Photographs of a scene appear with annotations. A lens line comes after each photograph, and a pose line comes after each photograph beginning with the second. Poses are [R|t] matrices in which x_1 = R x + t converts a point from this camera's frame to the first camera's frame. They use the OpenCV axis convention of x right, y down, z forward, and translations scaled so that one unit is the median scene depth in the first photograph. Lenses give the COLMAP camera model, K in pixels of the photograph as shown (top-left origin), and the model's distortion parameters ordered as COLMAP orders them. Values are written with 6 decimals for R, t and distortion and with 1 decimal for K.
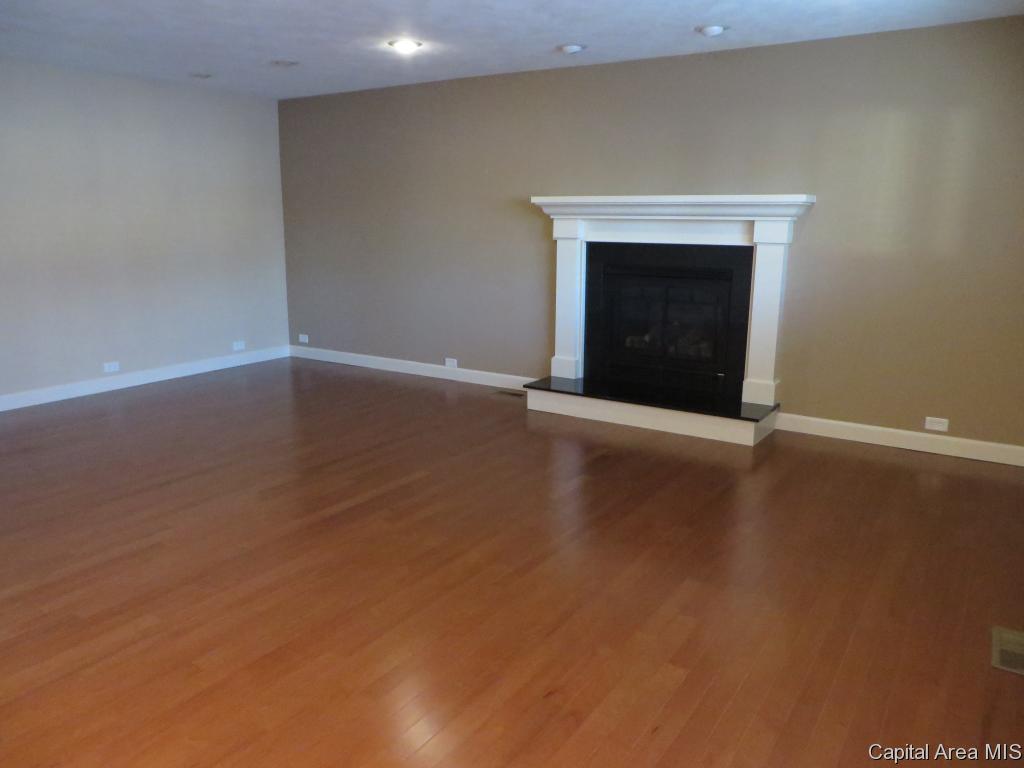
lens RADIAL K [[768.3, 0, 514.4], [0, 768.3, 383.6], [0, 0, 1]] dist [-0.006176, 0.002569]
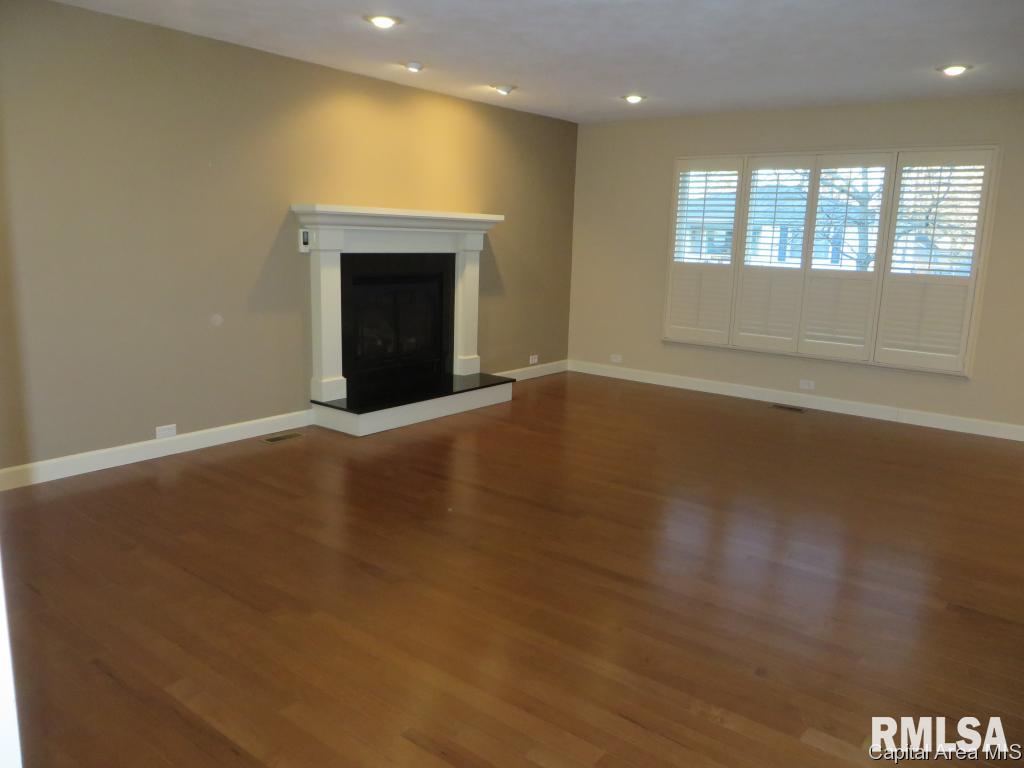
lens RADIAL K [[768.3, 0, 511.6], [0, 768.3, 384.5], [0, 0, 1]] dist [-0.006176, 0.002569]
pose [[0.073640, -0.191562, 0.978714, -0.858012], [0.186558, 0.966701, 0.175173, -0.154024], [-0.979680, 0.169687, 0.106925, 0.716495]]
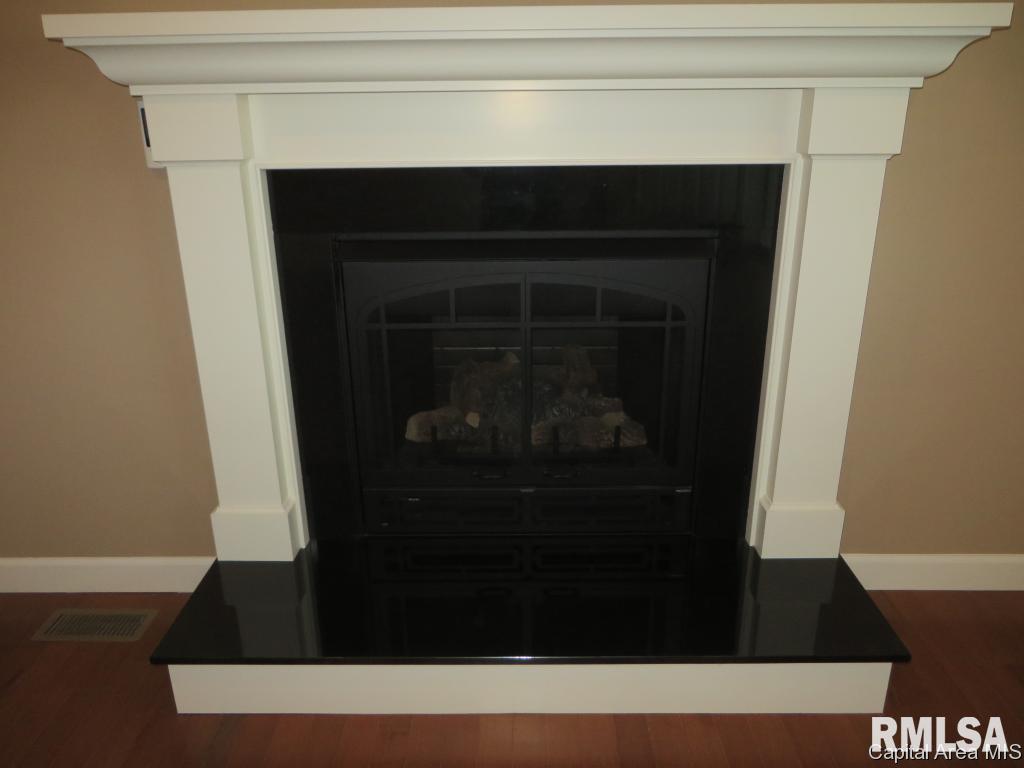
lens RADIAL K [[768.3, 0, 508.4], [0, 768.3, 387.5], [0, 0, 1]] dist [-0.006176, 0.002569]
pose [[0.840313, -0.194463, 0.506021, -0.002841], [0.130900, 0.978611, 0.158702, -0.132568], [-0.526060, -0.067121, 0.847795, 0.664858]]
